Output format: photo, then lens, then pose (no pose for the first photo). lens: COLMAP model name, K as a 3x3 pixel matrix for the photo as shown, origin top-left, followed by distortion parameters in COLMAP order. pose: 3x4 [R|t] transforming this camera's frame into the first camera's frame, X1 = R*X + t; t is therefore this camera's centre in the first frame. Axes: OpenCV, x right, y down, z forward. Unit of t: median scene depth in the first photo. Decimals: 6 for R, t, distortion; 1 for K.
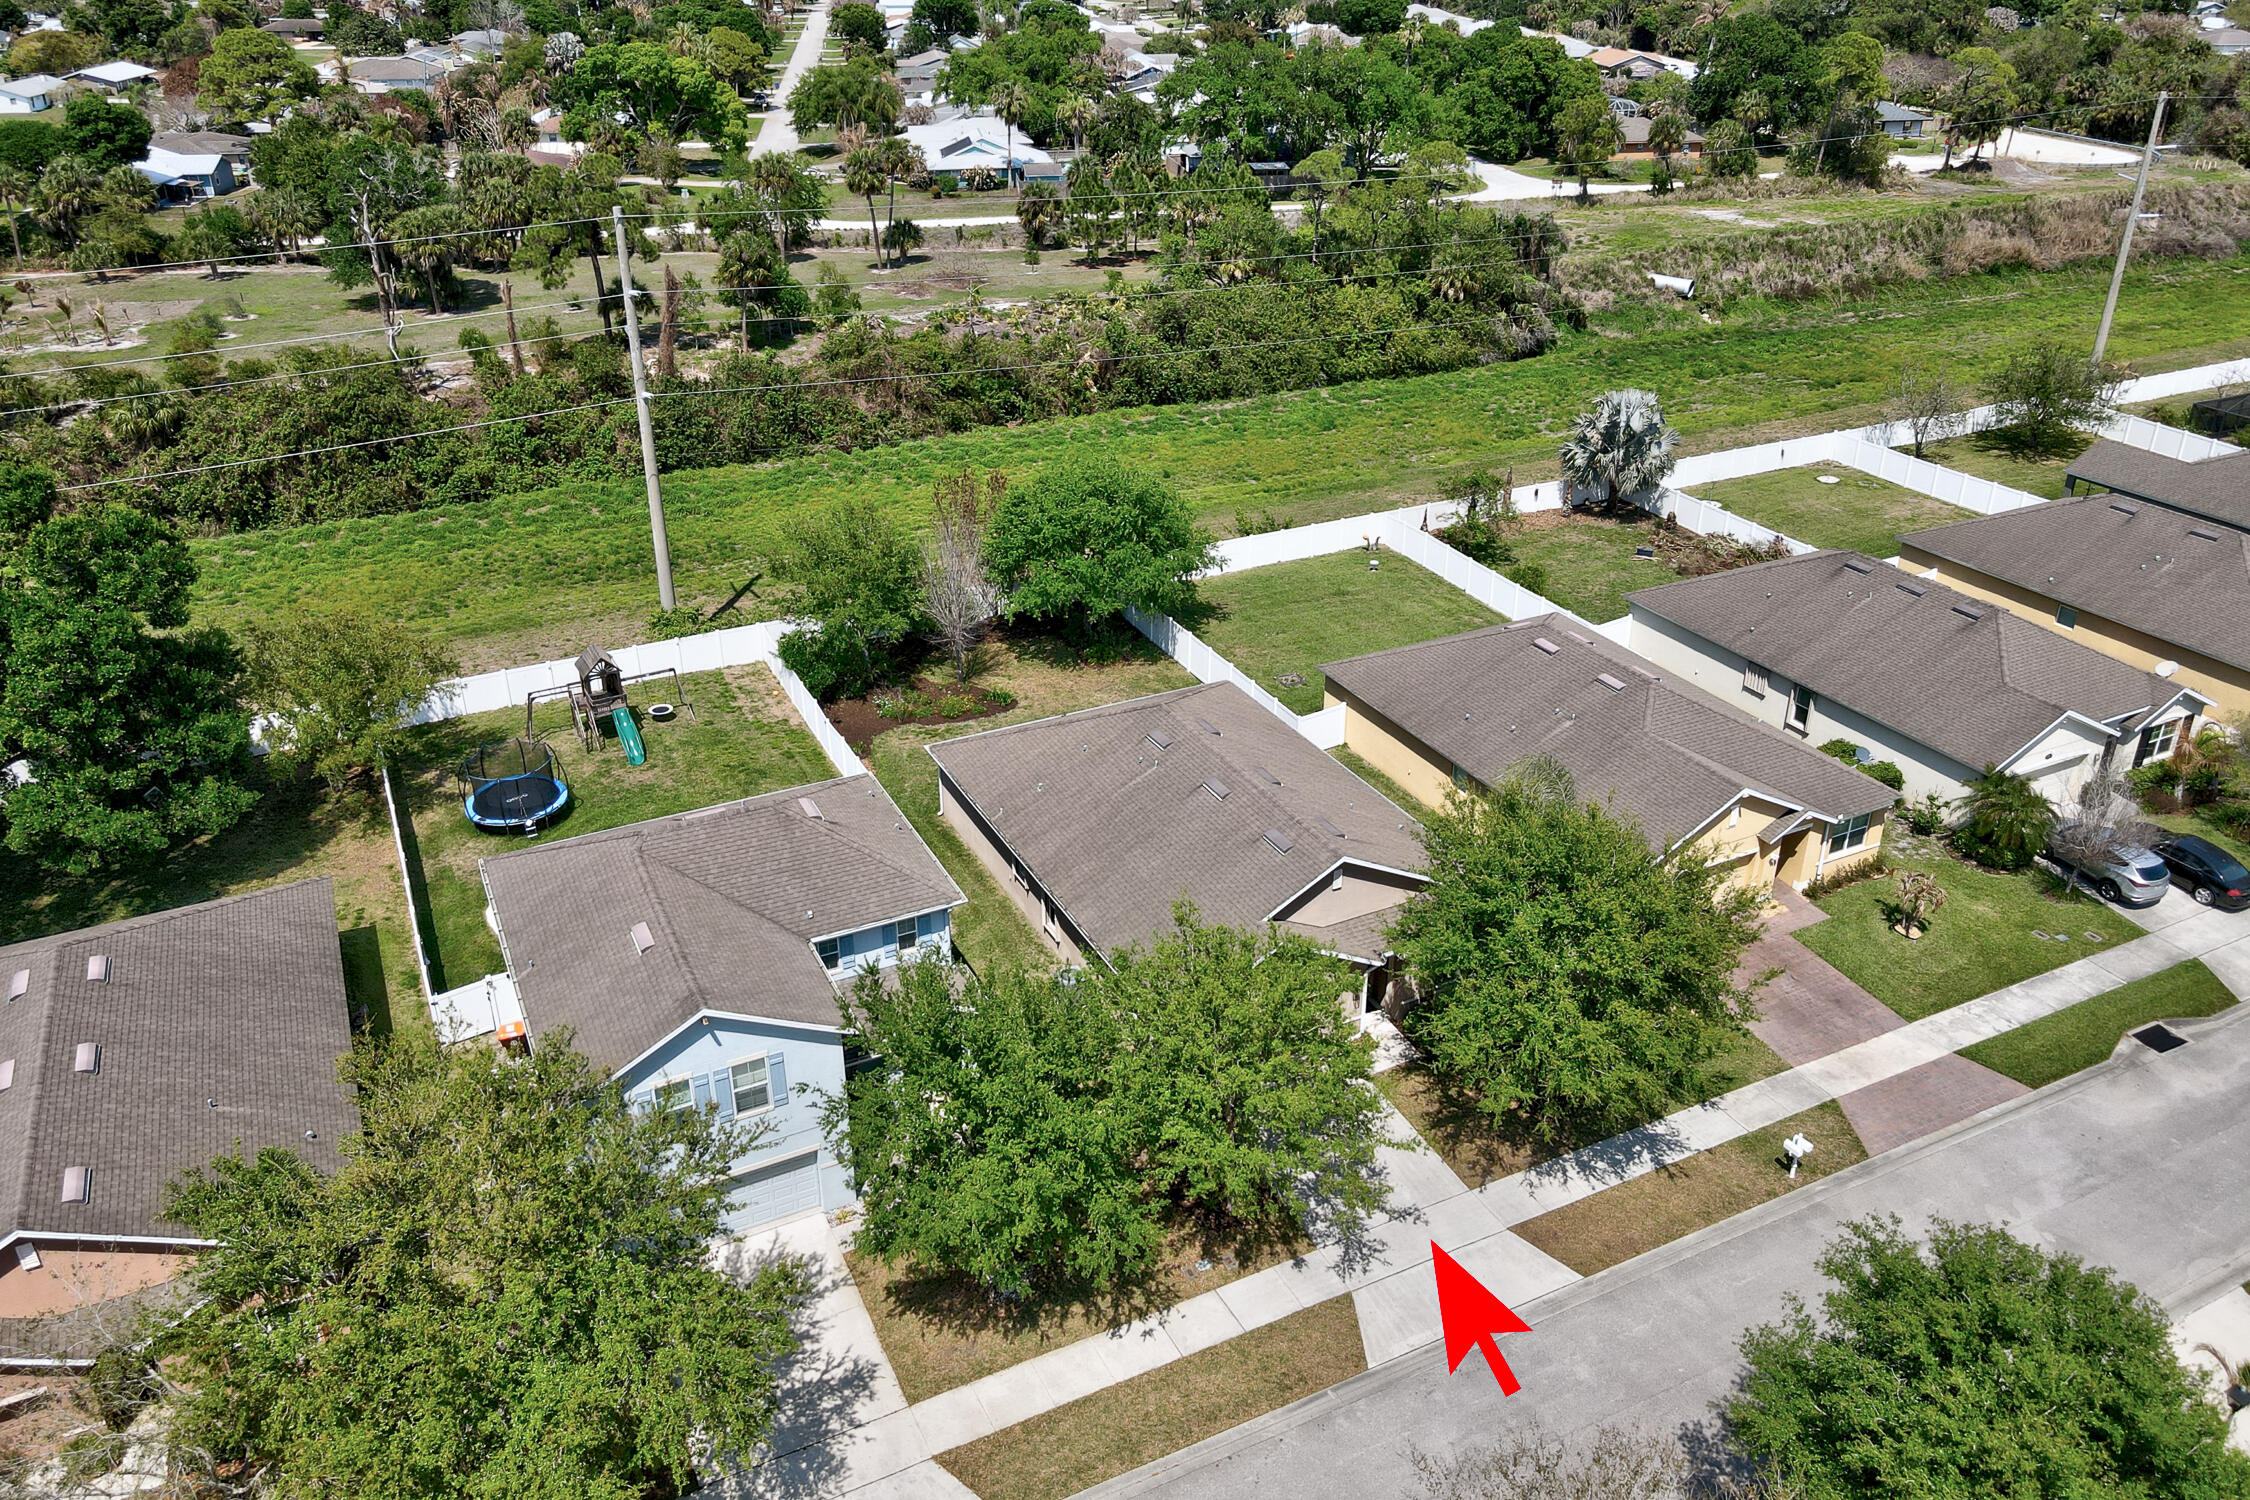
lens RADIAL K [[1654.4, 0, 1113.4], [0, 1654.4, 681.4], [0, 0, 1]] dist [0.011665, 0.006212]
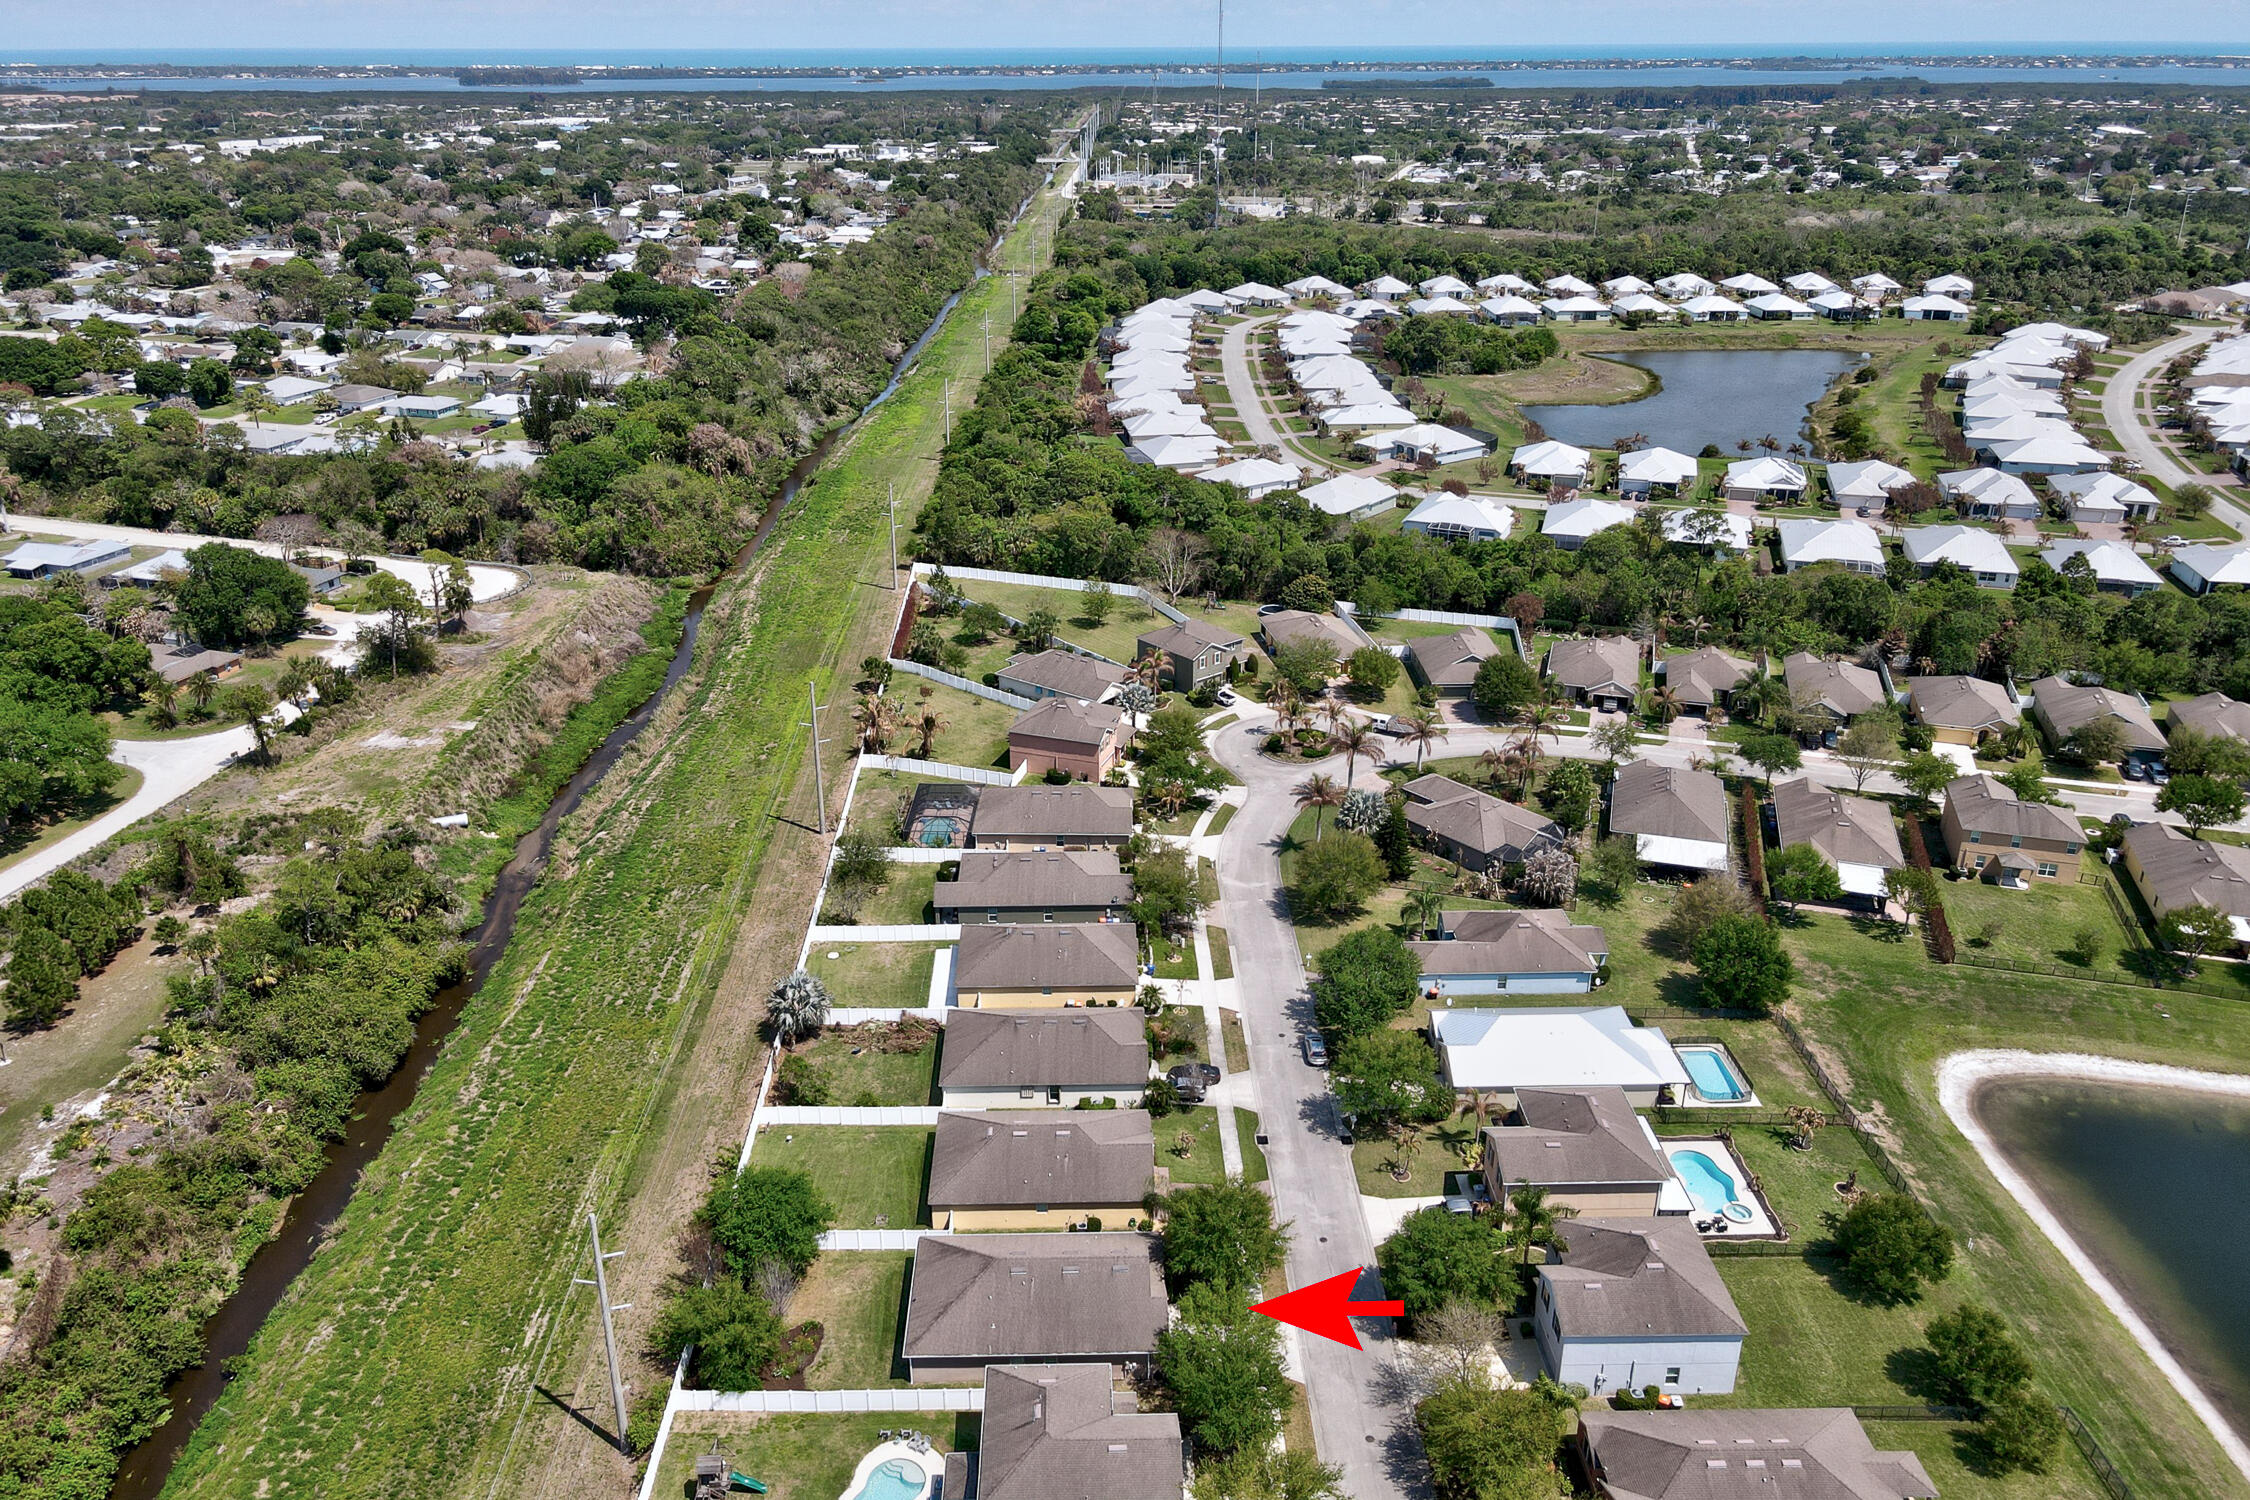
lens RADIAL K [[1669.3, 0, 1119.0], [0, 1669.3, 720.8], [0, 0, 1]] dist [-0.012941, 0.076590]
pose [[0.418522, -0.339455, 0.842383, -1.484810], [0.383902, 0.906708, 0.174641, -0.931137], [-0.823079, 0.250301, 0.509795, -0.406387]]
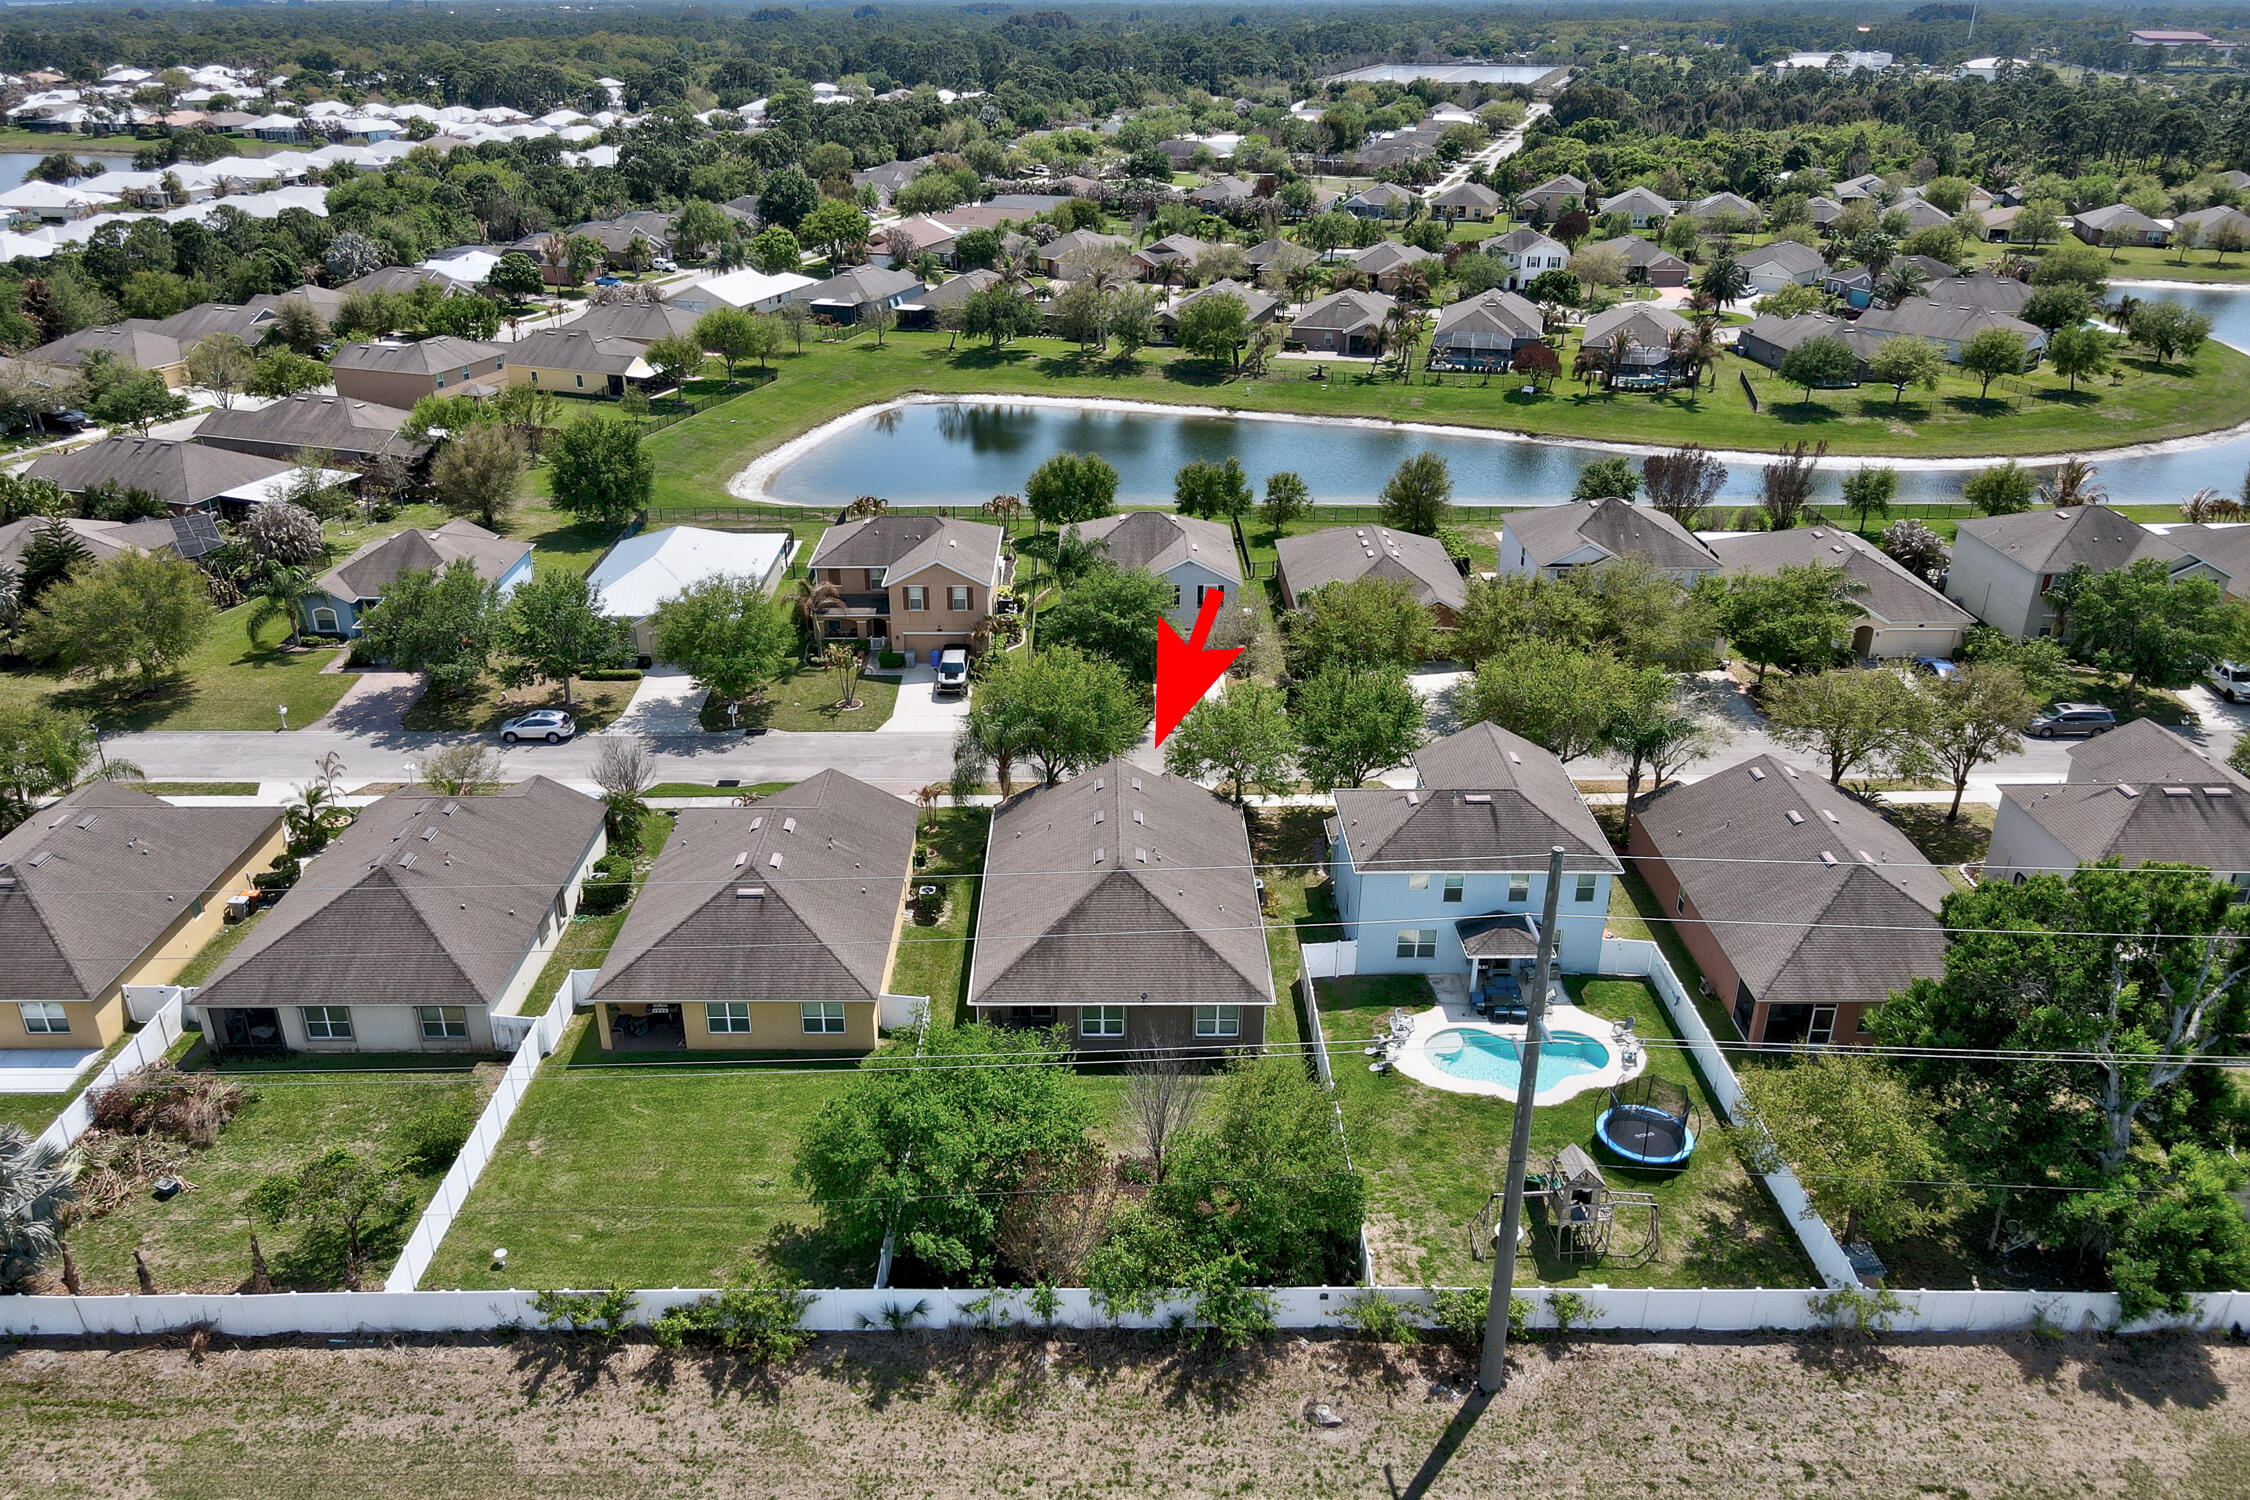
lens RADIAL K [[1653.2, 0, 1101.2], [0, 1653.2, 754.1], [0, 0, 1]] dist [0.000174, 0.037402]
pose [[-0.896050, -0.179119, 0.406215, -0.468182], [0.195819, 0.661718, 0.723729, -0.981788], [-0.398433, 0.728042, -0.557858, 1.658899]]
